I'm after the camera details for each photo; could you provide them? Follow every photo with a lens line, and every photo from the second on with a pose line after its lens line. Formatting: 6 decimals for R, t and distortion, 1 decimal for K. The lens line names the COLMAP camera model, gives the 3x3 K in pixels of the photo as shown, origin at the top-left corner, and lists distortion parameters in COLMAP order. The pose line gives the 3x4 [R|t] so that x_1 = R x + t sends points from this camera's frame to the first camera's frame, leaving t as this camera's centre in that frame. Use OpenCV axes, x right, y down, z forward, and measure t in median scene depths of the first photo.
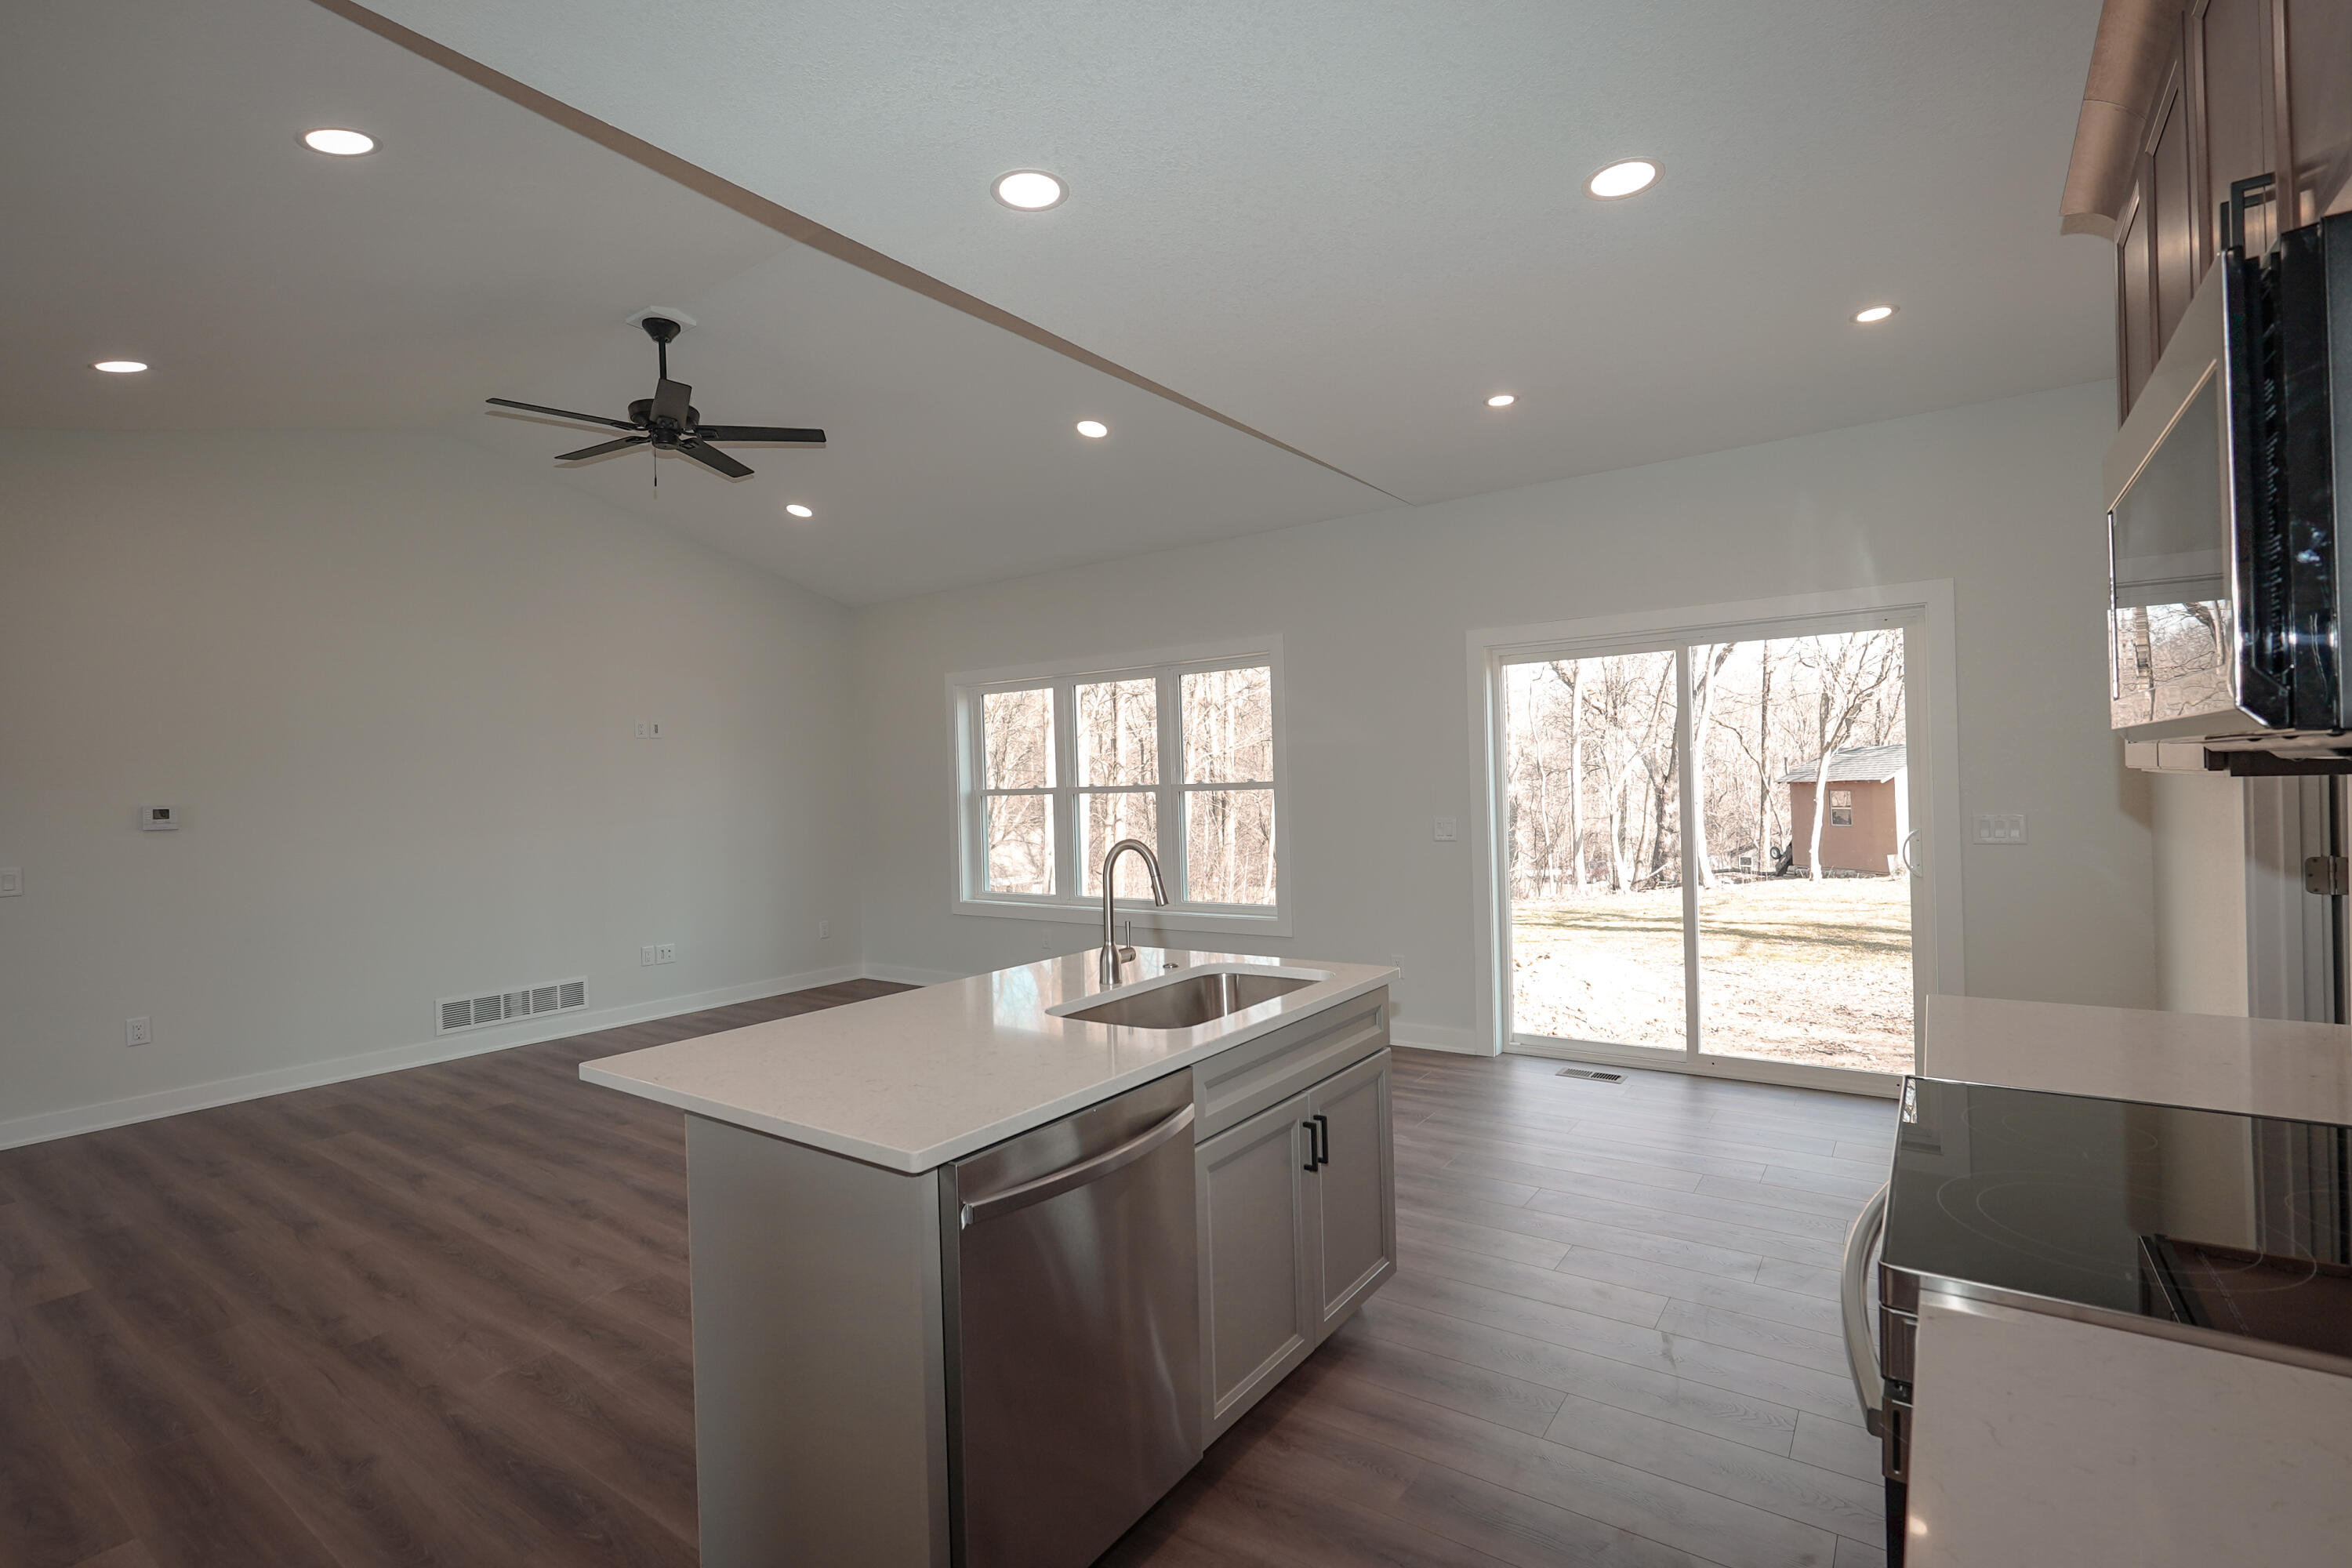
lens RADIAL K [[1081.9, 0, 1176.0], [0, 1081.9, 784.0], [0, 0, 1]] dist [-0.021217, 0.011336]
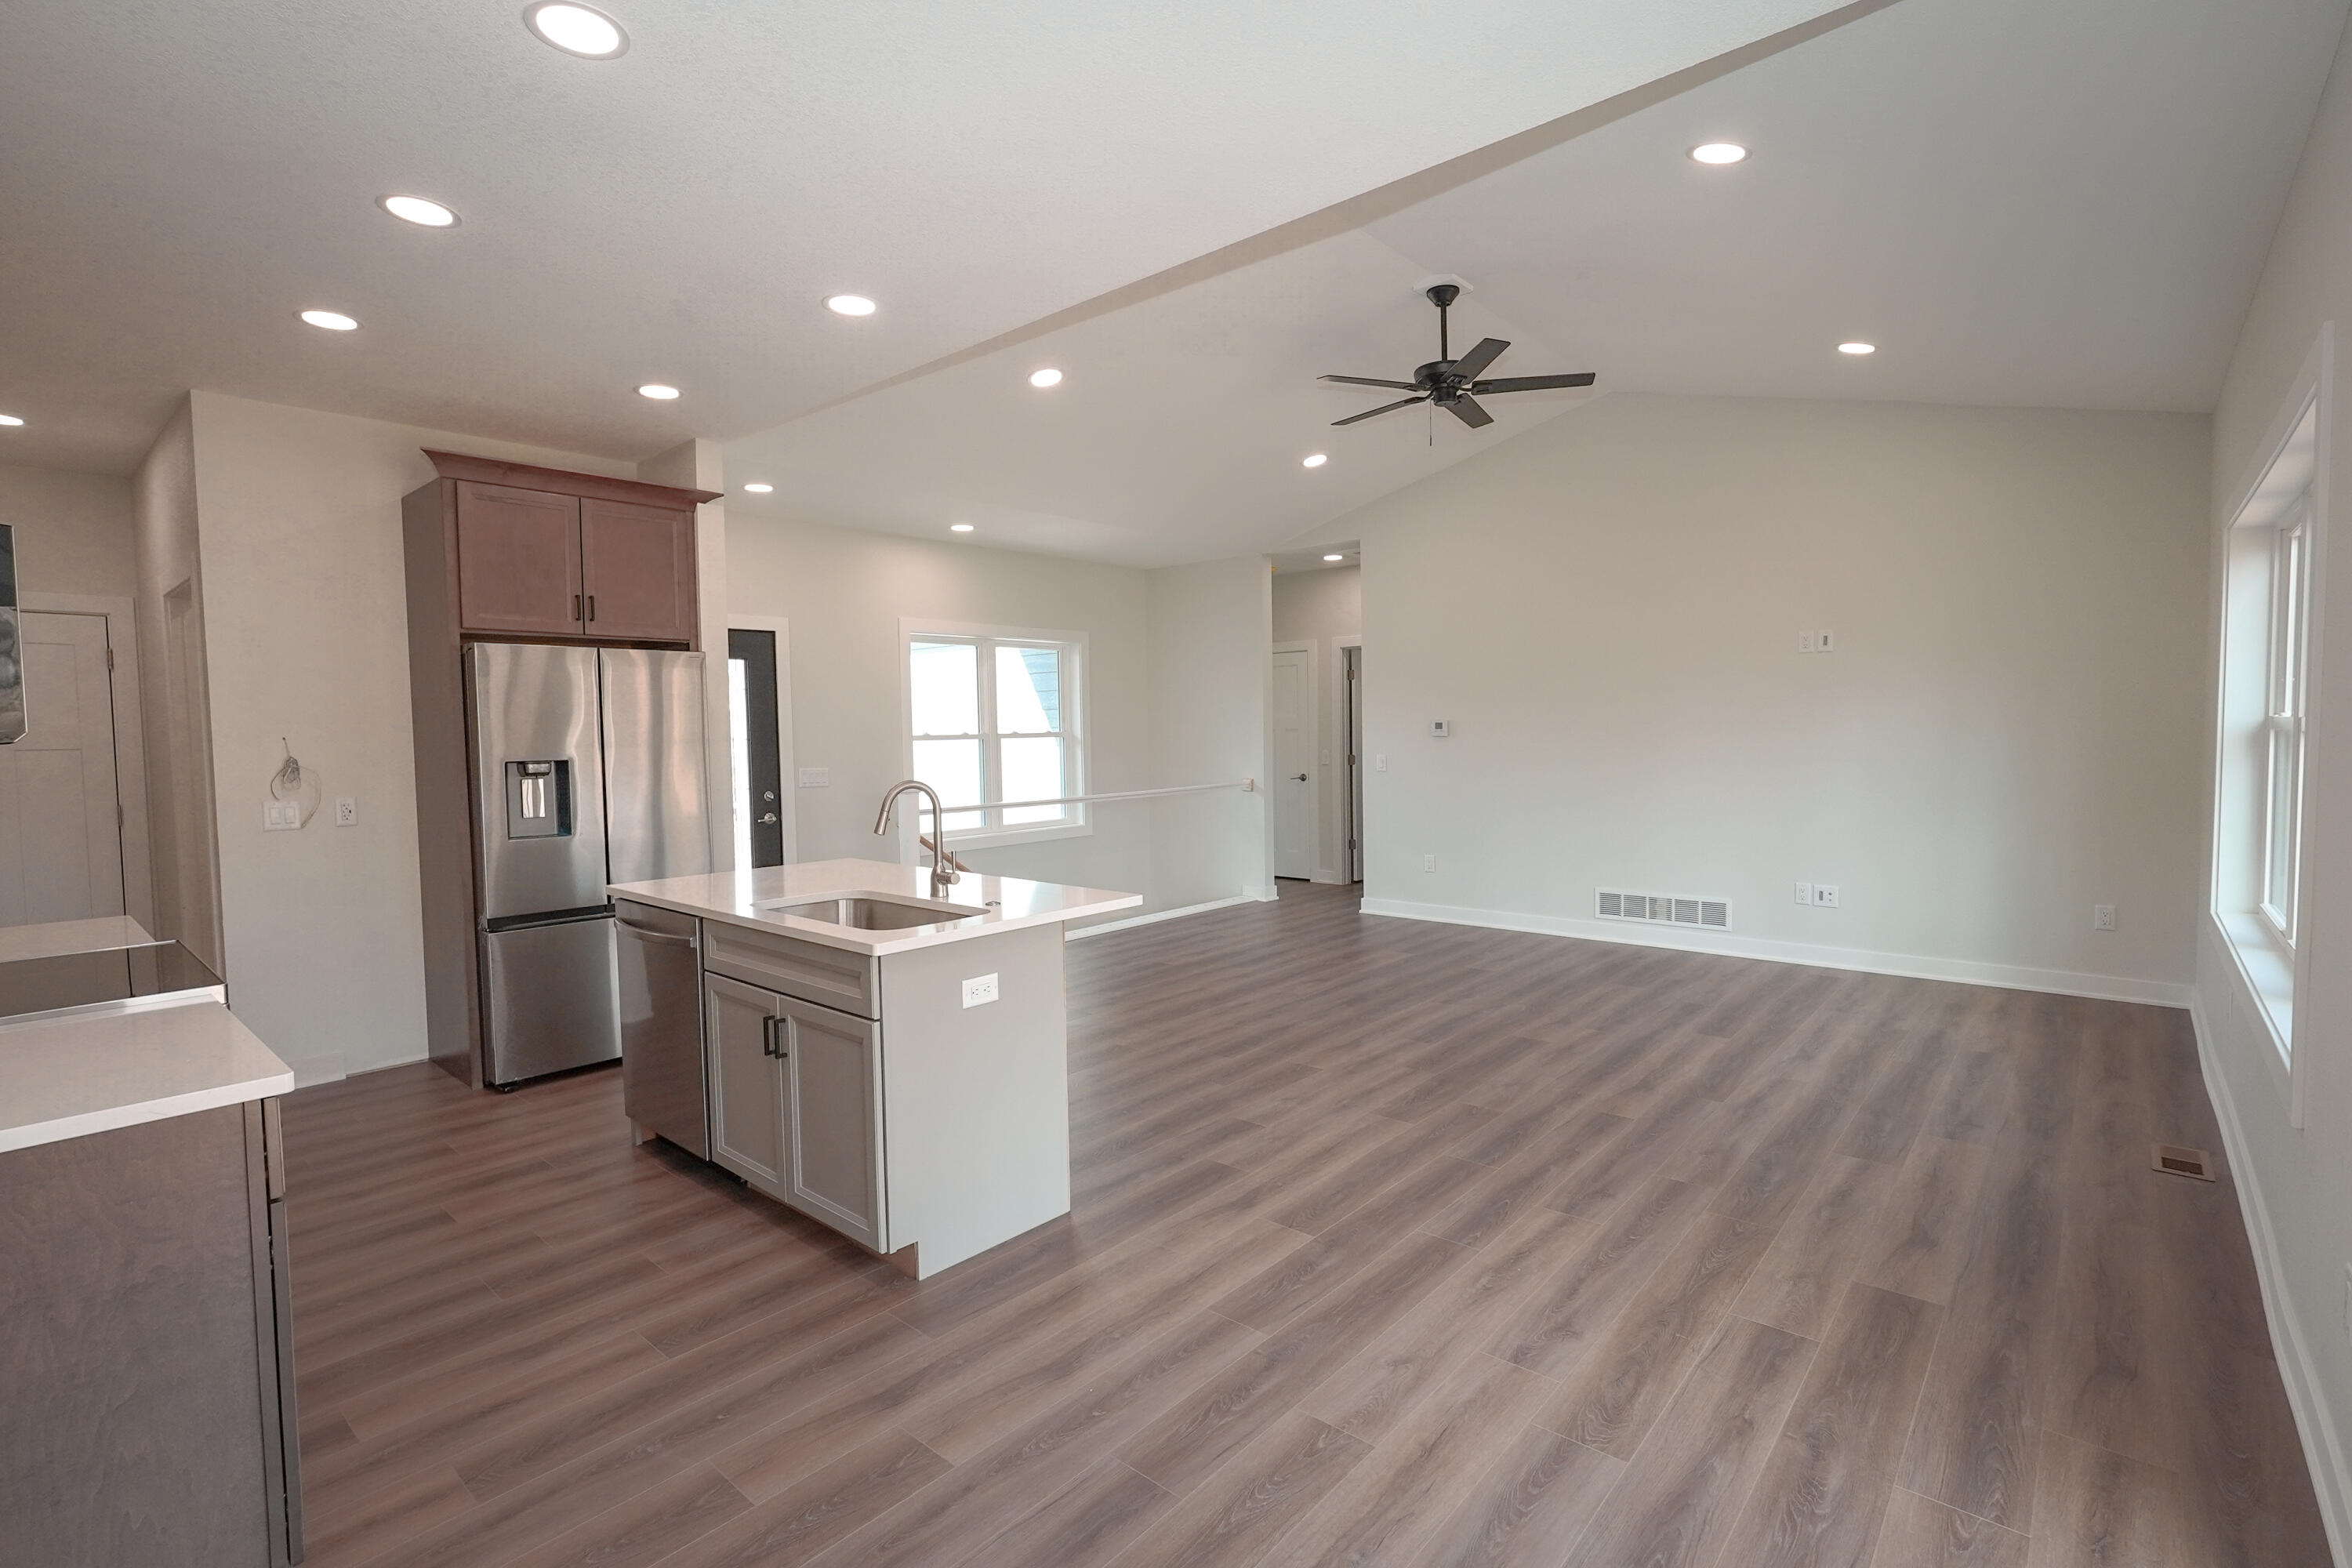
lens RADIAL K [[1081.9, 0, 1176.0], [0, 1081.9, 784.0], [0, 0, 1]] dist [-0.021217, 0.011336]
pose [[-0.090752, 0.082464, -0.992453, 0.619888], [0.015464, 0.996562, 0.081391, -0.019948], [0.995753, -0.007961, -0.091716, 0.768087]]
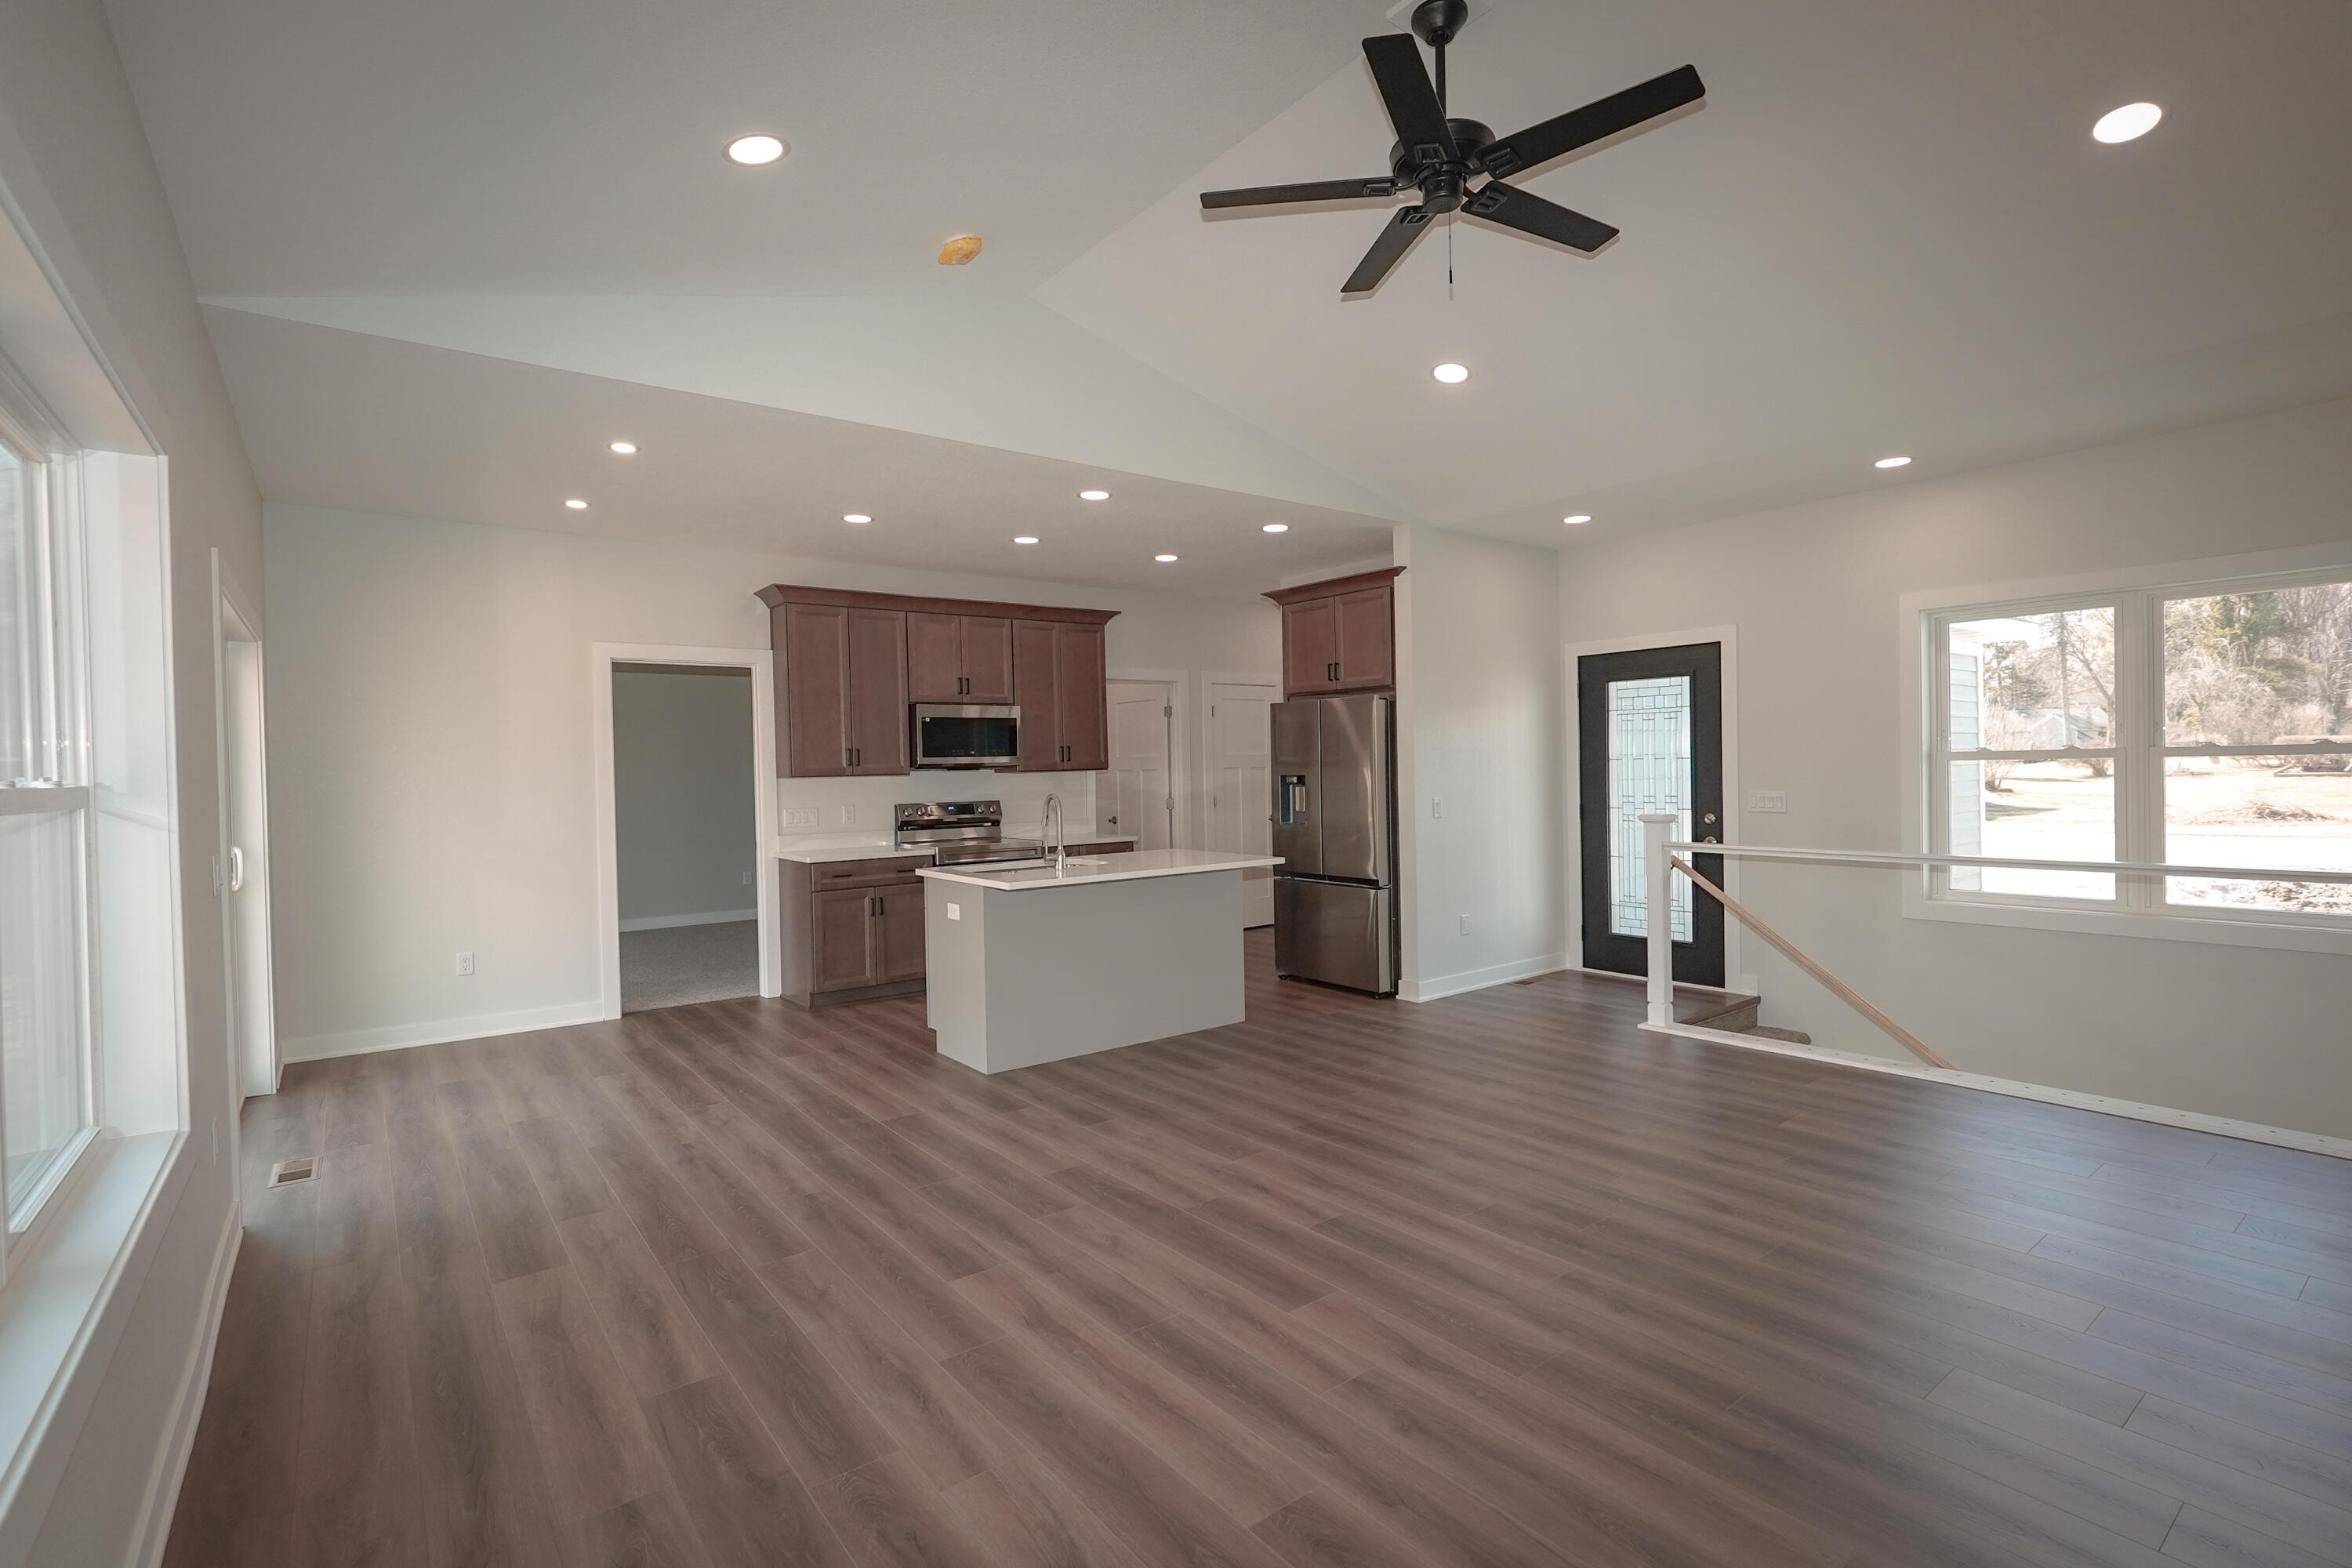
lens RADIAL K [[1081.9, 0, 1176.0], [0, 1081.9, 784.0], [0, 0, 1]] dist [-0.021217, 0.011336]
pose [[-0.957017, 0.044190, 0.286646, -0.456556], [0.049228, 0.998734, 0.010388, 0.013818], [-0.285824, 0.024052, -0.957980, 1.546420]]
